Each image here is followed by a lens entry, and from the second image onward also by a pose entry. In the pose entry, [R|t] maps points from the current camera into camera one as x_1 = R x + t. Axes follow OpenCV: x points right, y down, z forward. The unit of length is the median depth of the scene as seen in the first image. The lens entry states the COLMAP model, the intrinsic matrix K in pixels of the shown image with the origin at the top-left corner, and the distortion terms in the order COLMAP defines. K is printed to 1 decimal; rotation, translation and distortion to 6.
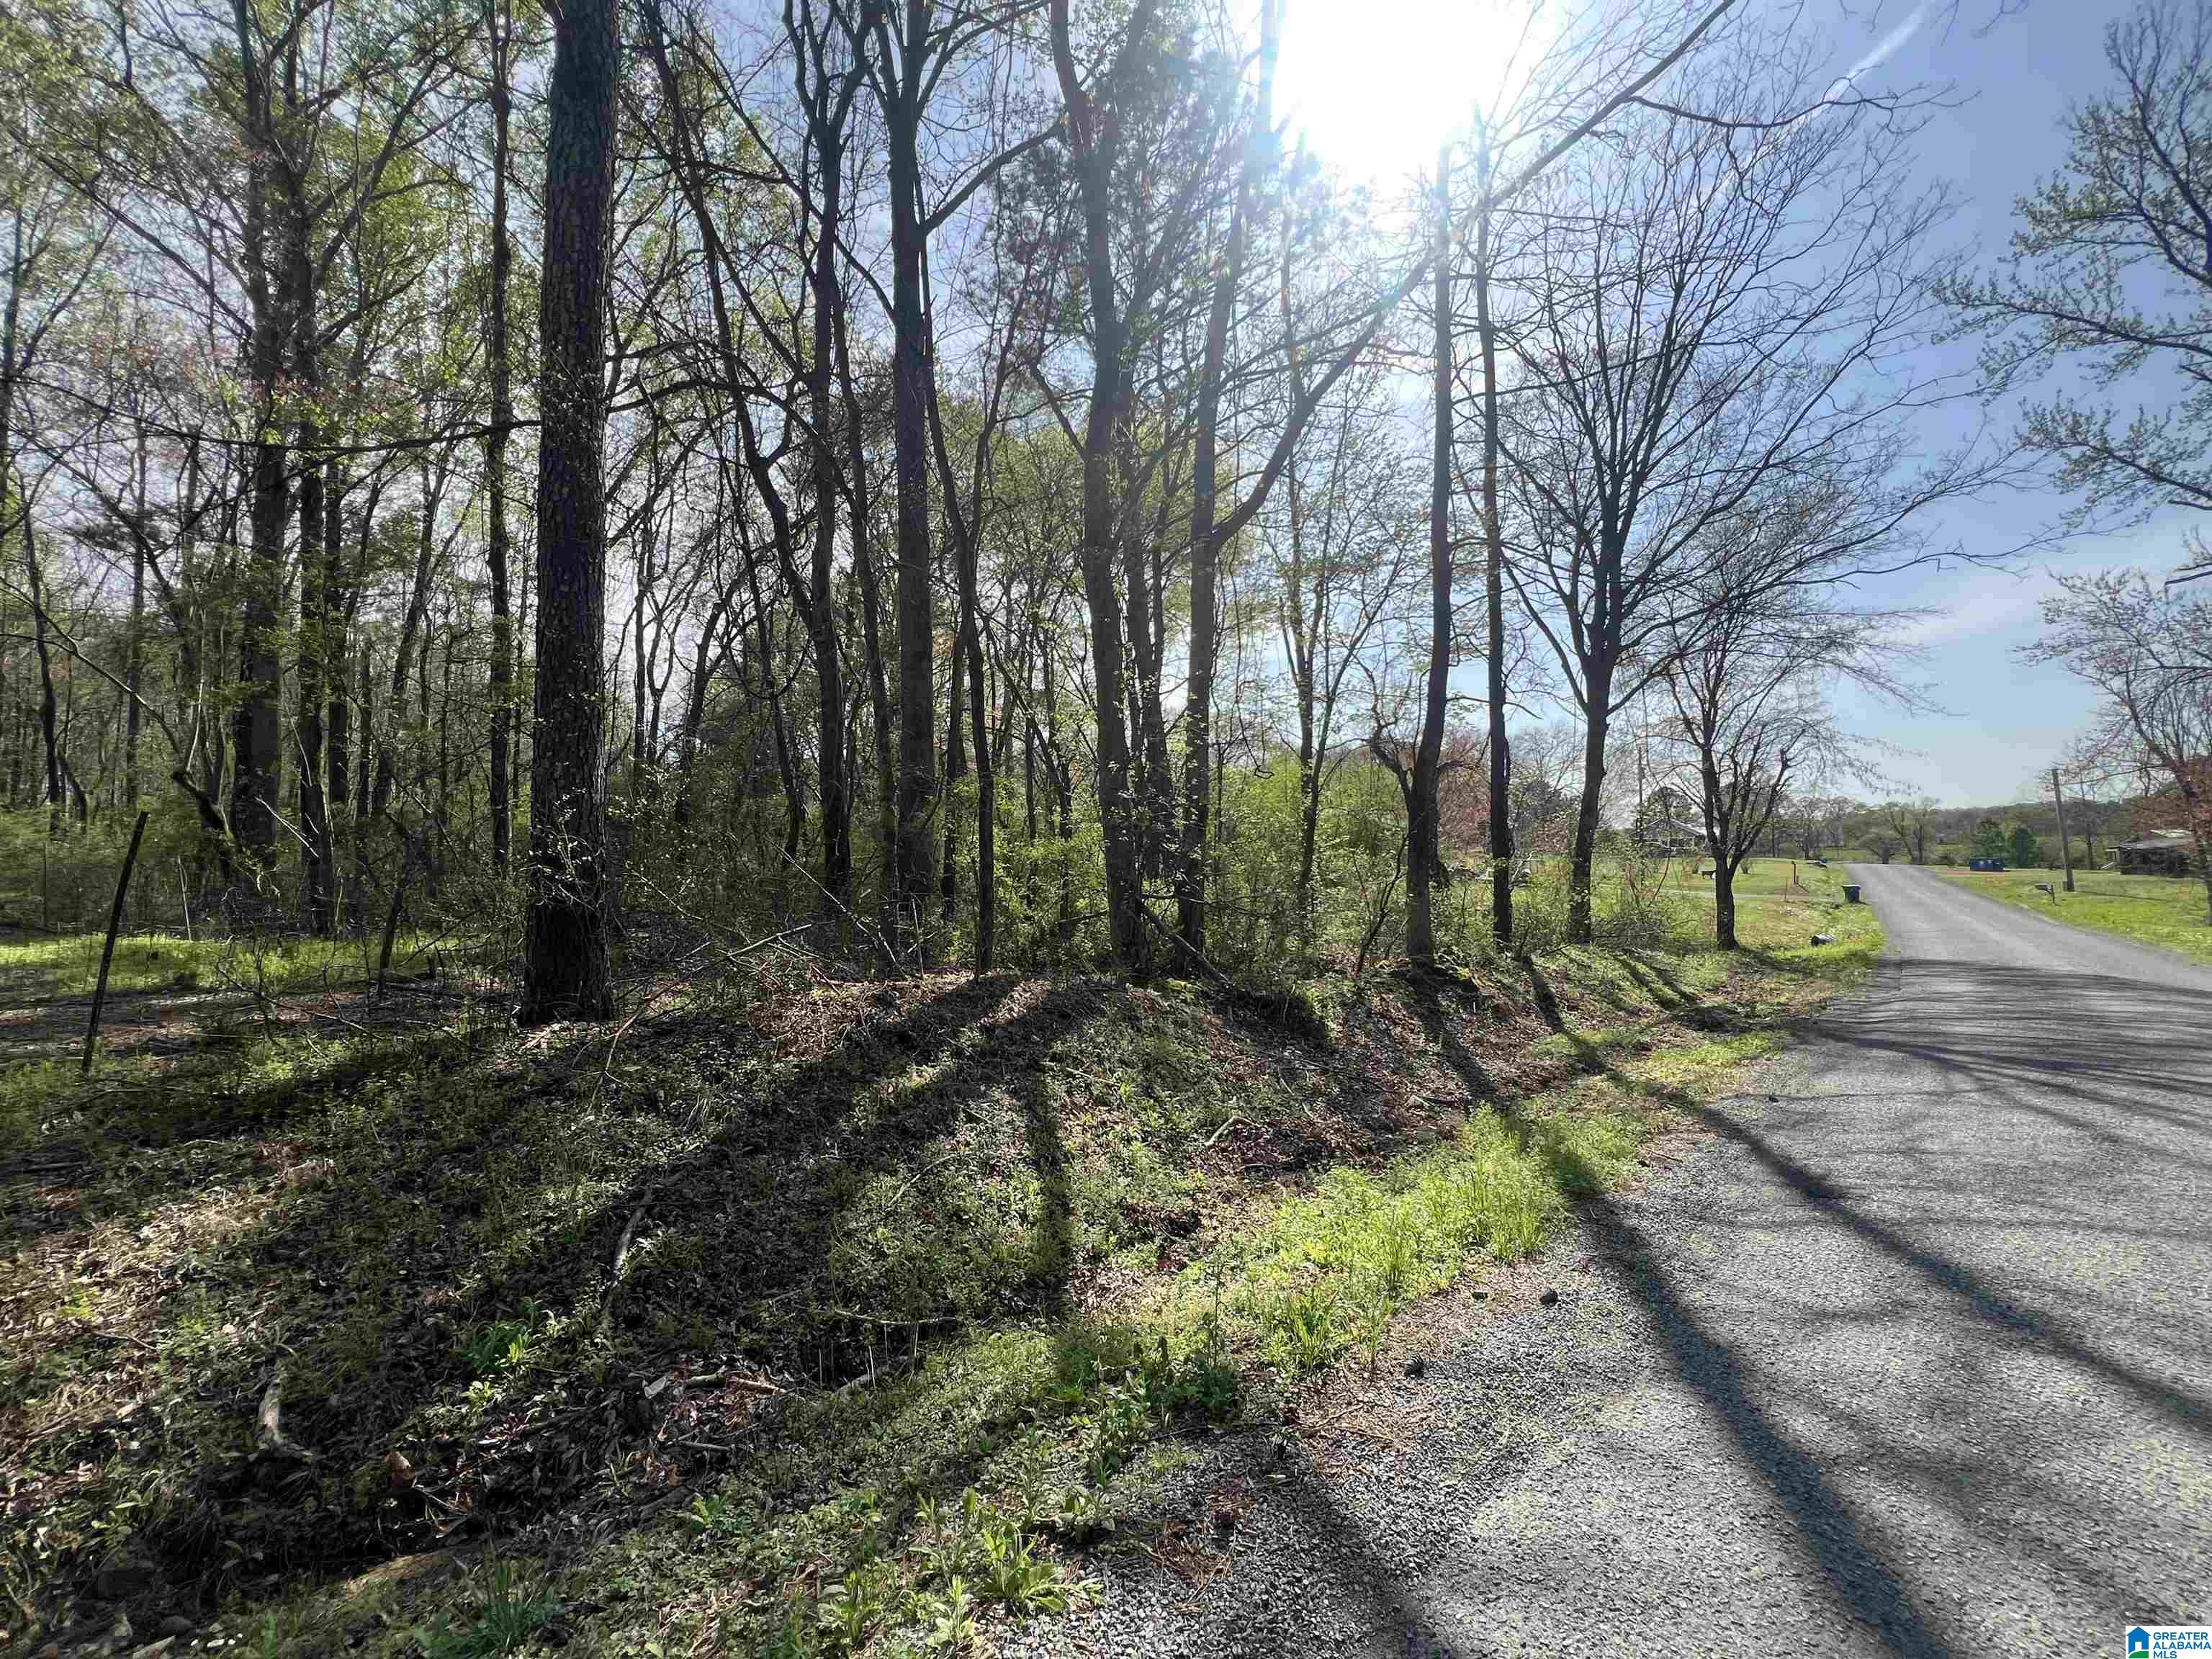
lens RADIAL K [[881.6, 0, 1103.7], [0, 881.6, 824.9], [0, 0, 1]] dist [-0.000837, 0.000152]
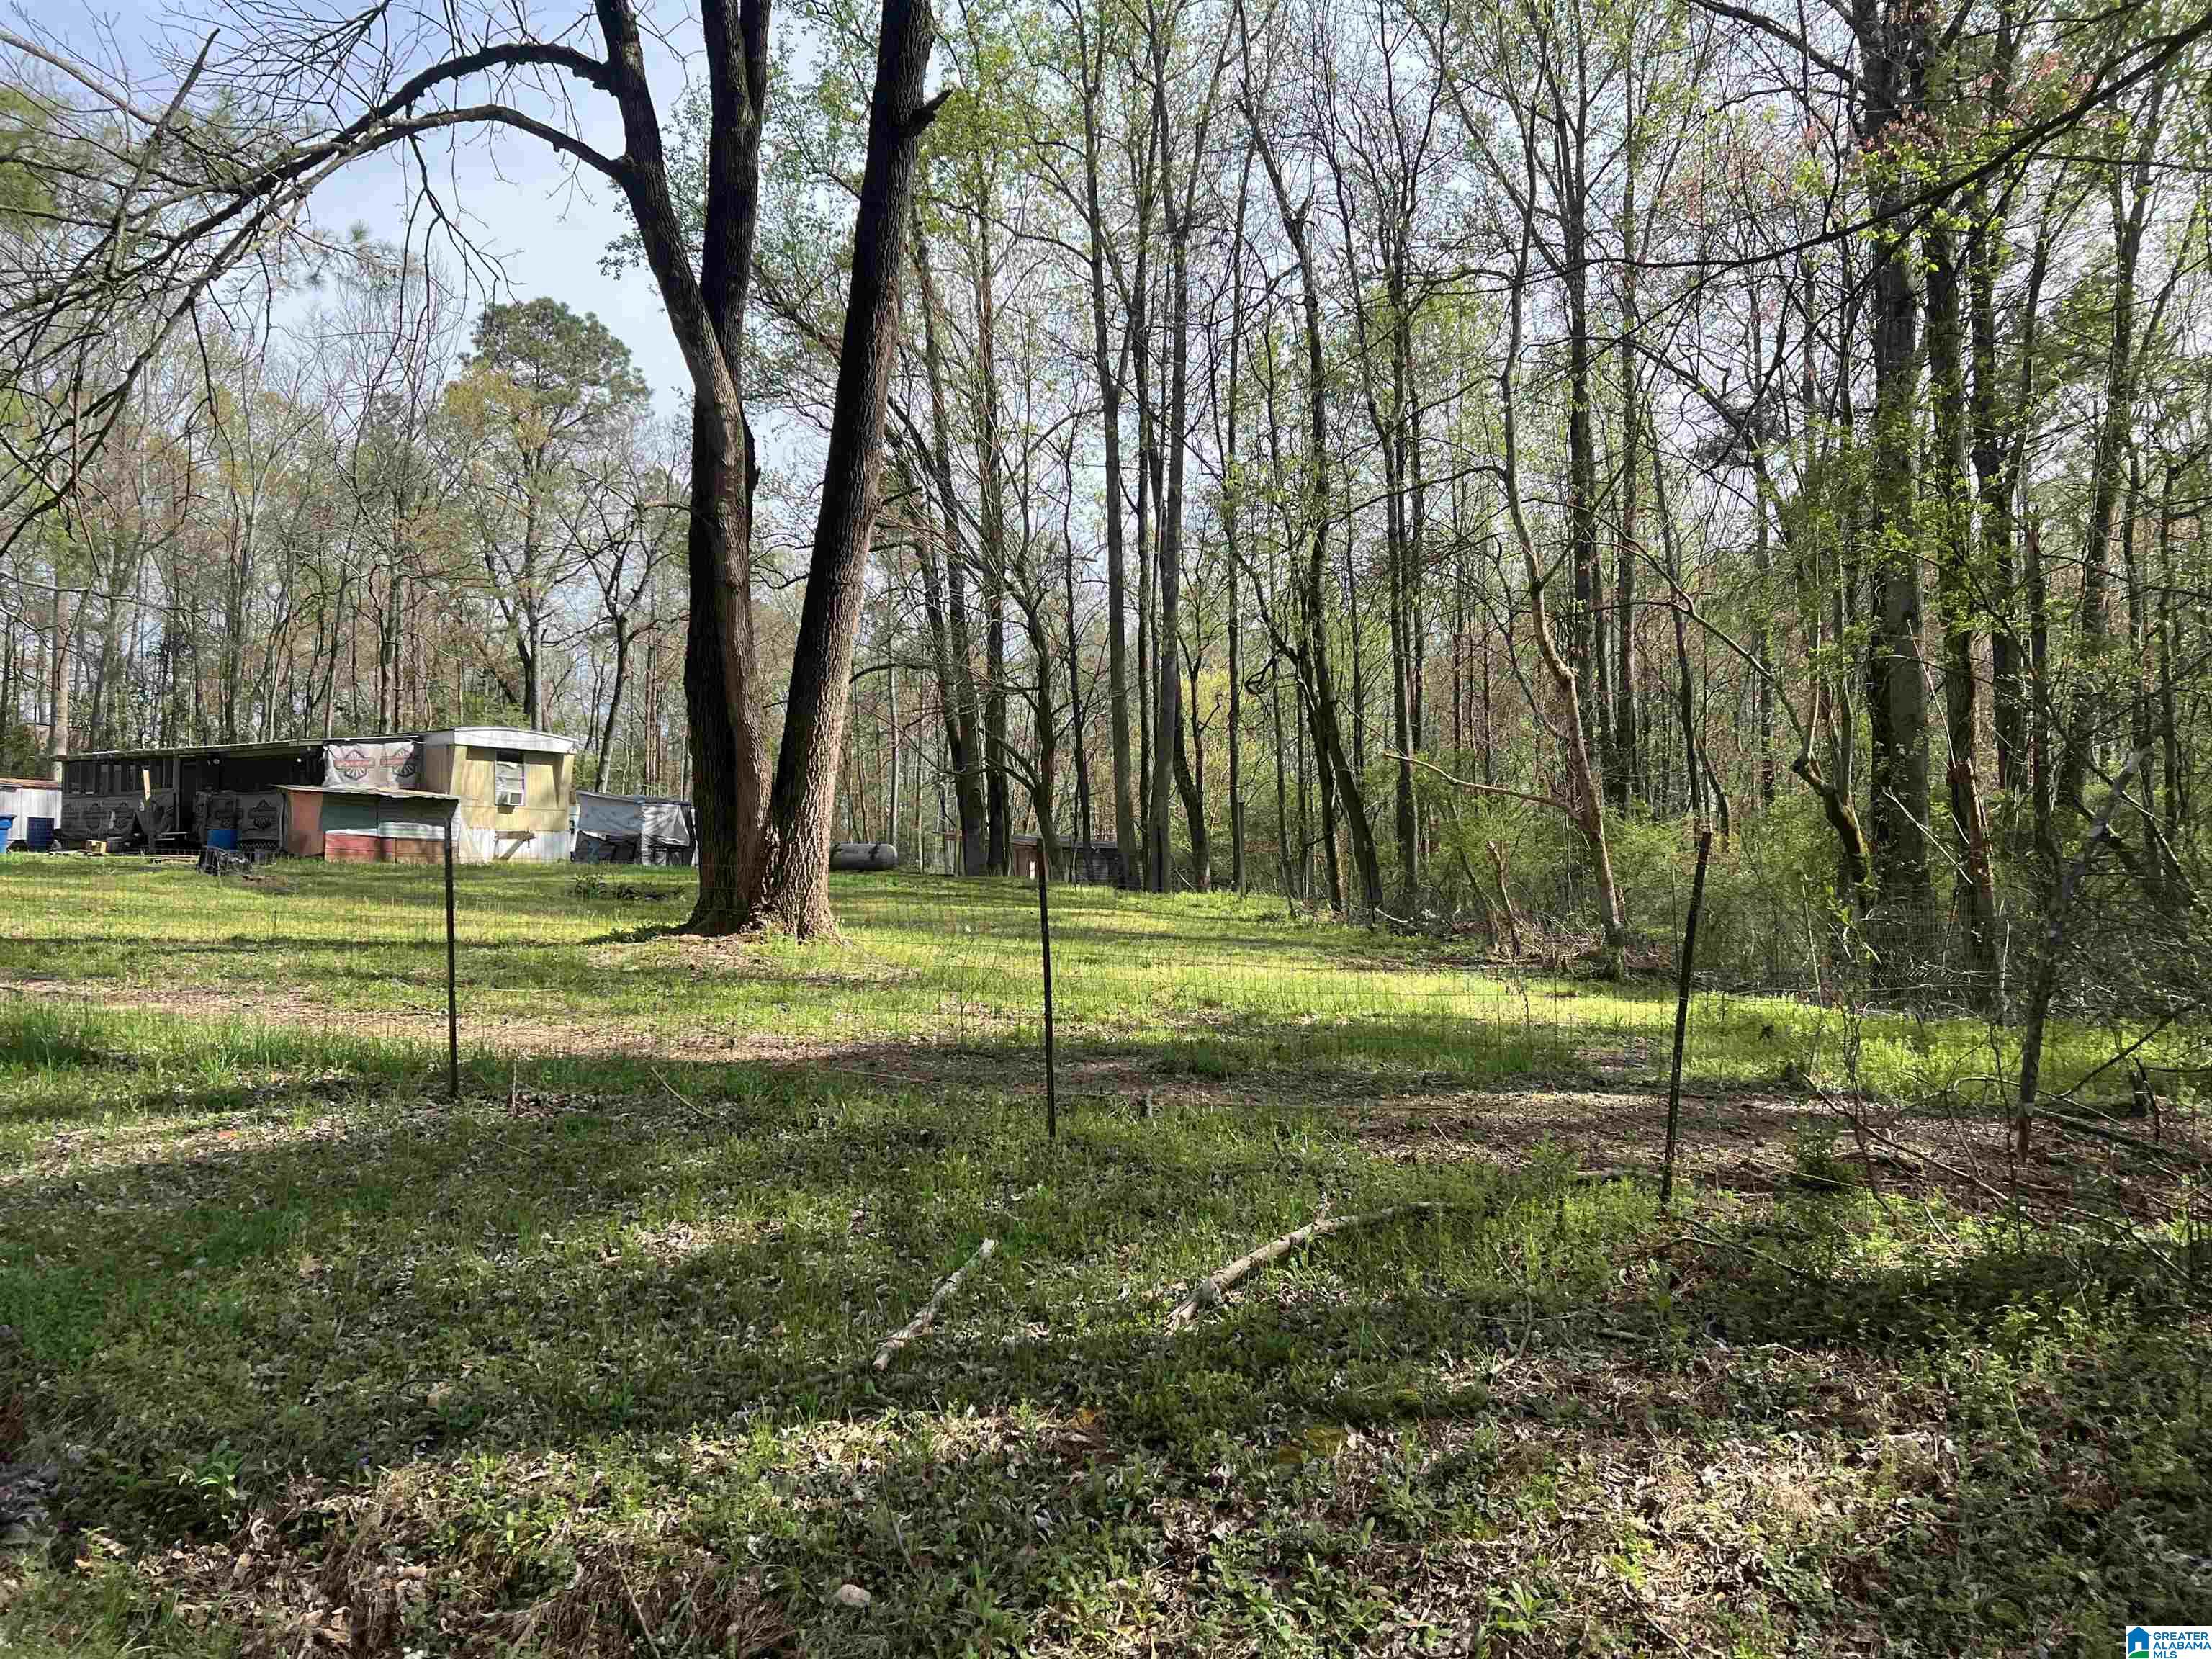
lens RADIAL K [[1656.8, 0, 1123.9], [0, 1656.8, 842.5], [0, 0, 1]] dist [0.051662, -0.058403]
pose [[0.352559, -0.029360, -0.935329, -0.020926], [0.047532, 0.998779, -0.013435, -0.006061], [0.934581, -0.039721, 0.353525, 0.063149]]
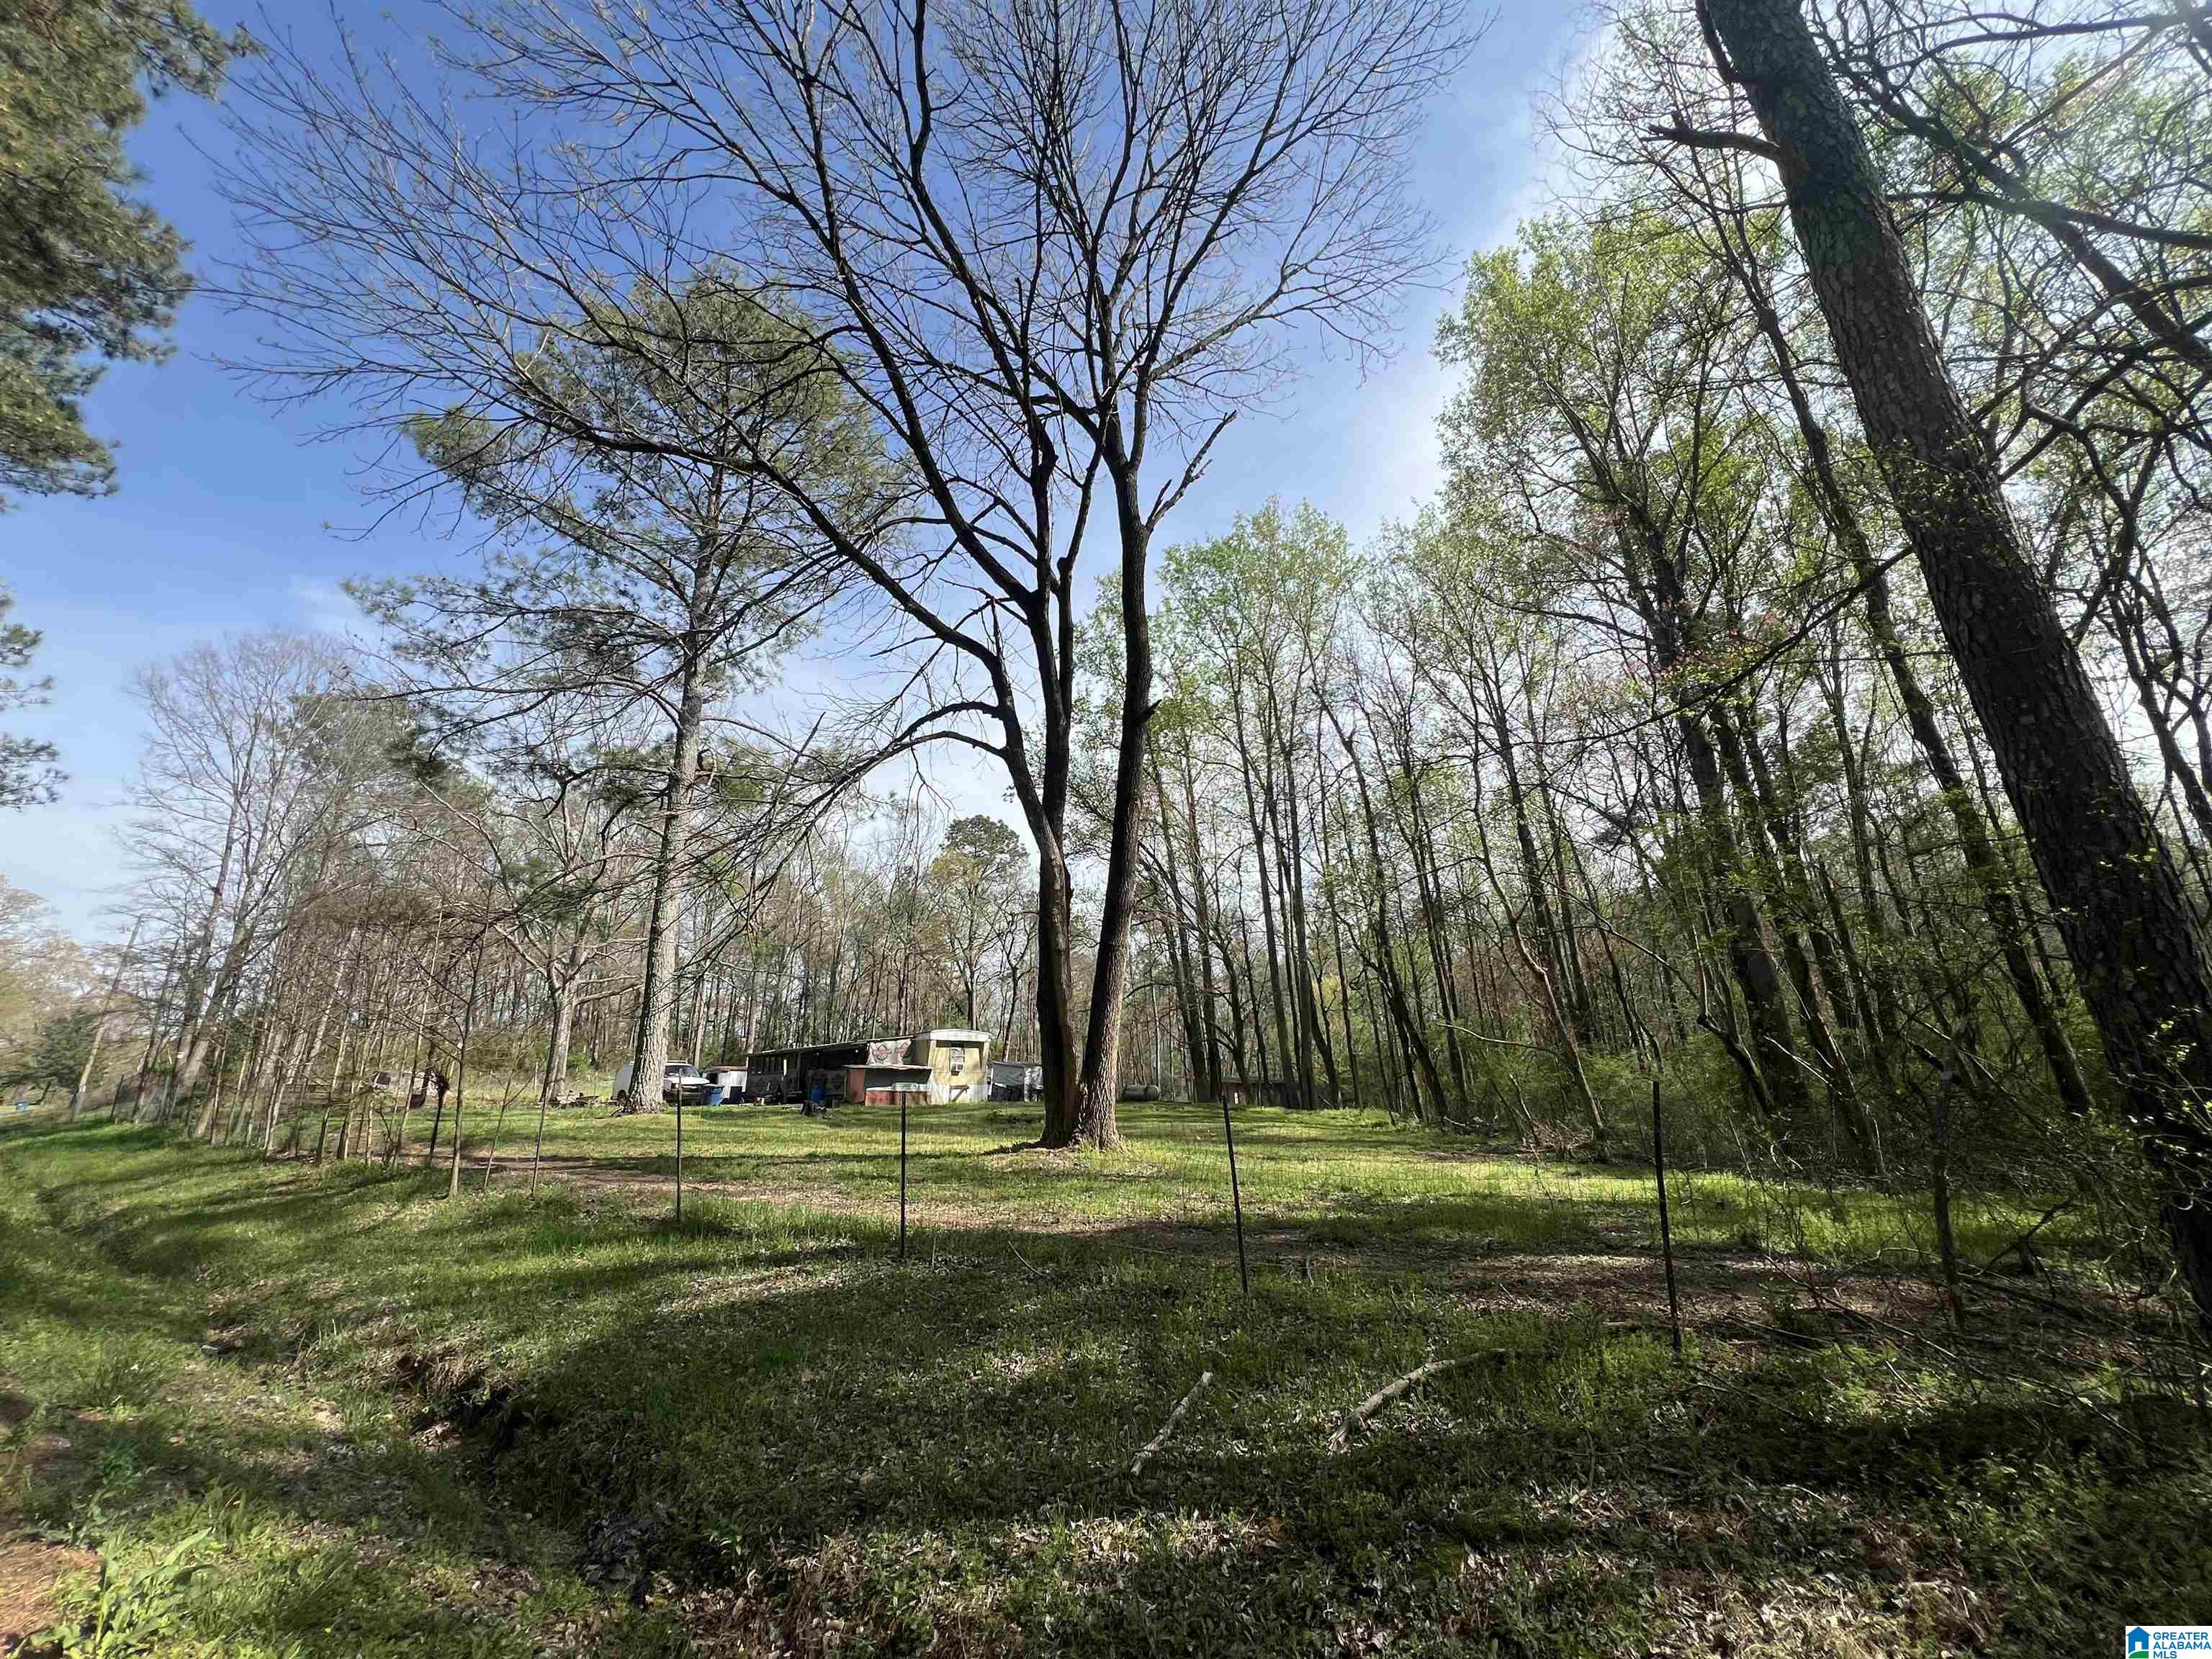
lens RADIAL K [[881.6, 0, 1103.7], [0, 881.6, 824.9], [0, 0, 1]] dist [-0.000837, 0.000152]
pose [[0.158176, -0.311055, -0.937137, -0.058879], [0.077708, 0.950063, -0.302230, -0.020817], [0.984348, -0.025017, 0.174449, 0.091680]]
